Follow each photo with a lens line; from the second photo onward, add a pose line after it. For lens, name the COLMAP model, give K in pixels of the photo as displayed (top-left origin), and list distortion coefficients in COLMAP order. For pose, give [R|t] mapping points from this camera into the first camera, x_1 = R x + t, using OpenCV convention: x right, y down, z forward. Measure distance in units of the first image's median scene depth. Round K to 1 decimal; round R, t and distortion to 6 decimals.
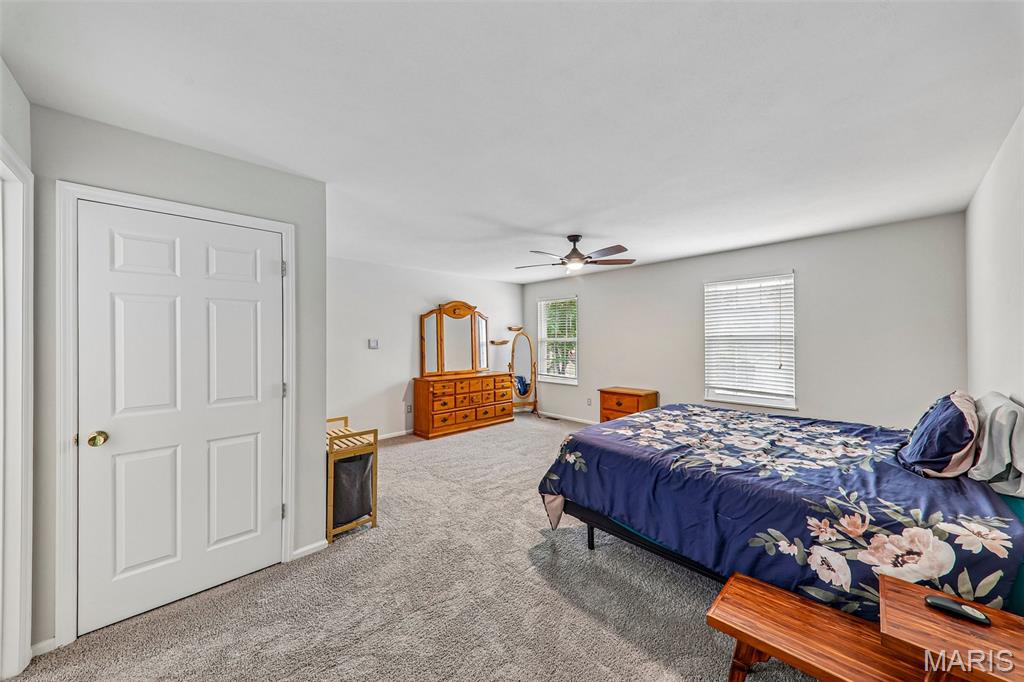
lens RADIAL K [[355.4, 0, 512.0], [0, 355.4, 341.0], [0, 0, 1]] dist [0.006903, -0.000059]
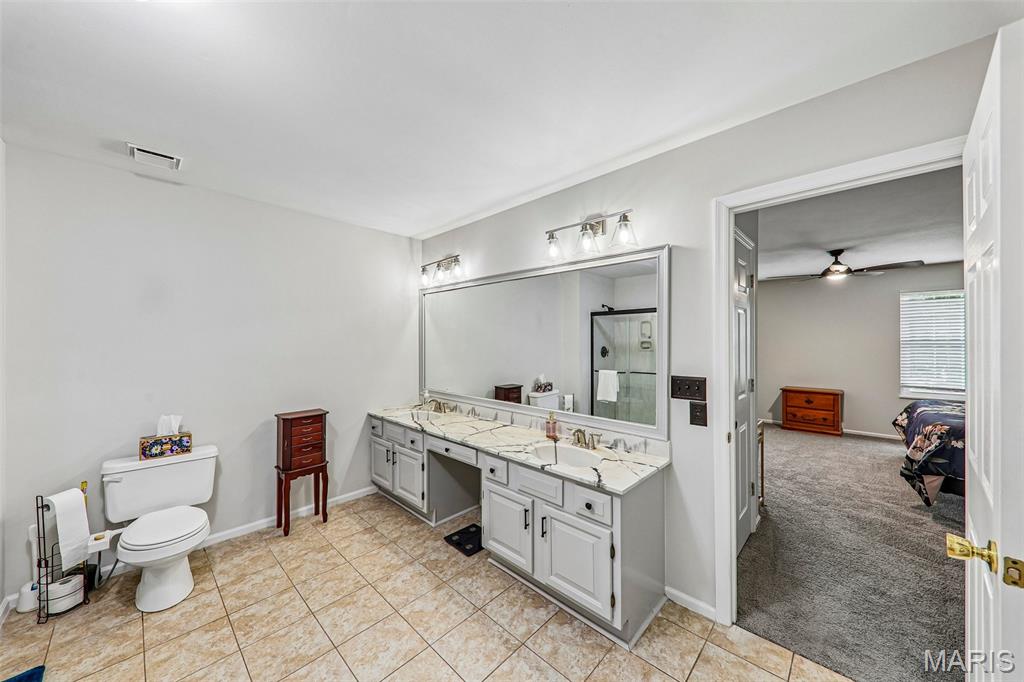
lens RADIAL K [[360.3, 0, 510.4], [0, 360.3, 340.2], [0, 0, 1]] dist [0.001655, -0.000049]
pose [[0.999049, 0.006367, 0.043128, -0.804131], [-0.006160, 0.999969, -0.004948, -0.000742], [-0.043158, 0.004678, 0.999057, -0.080630]]
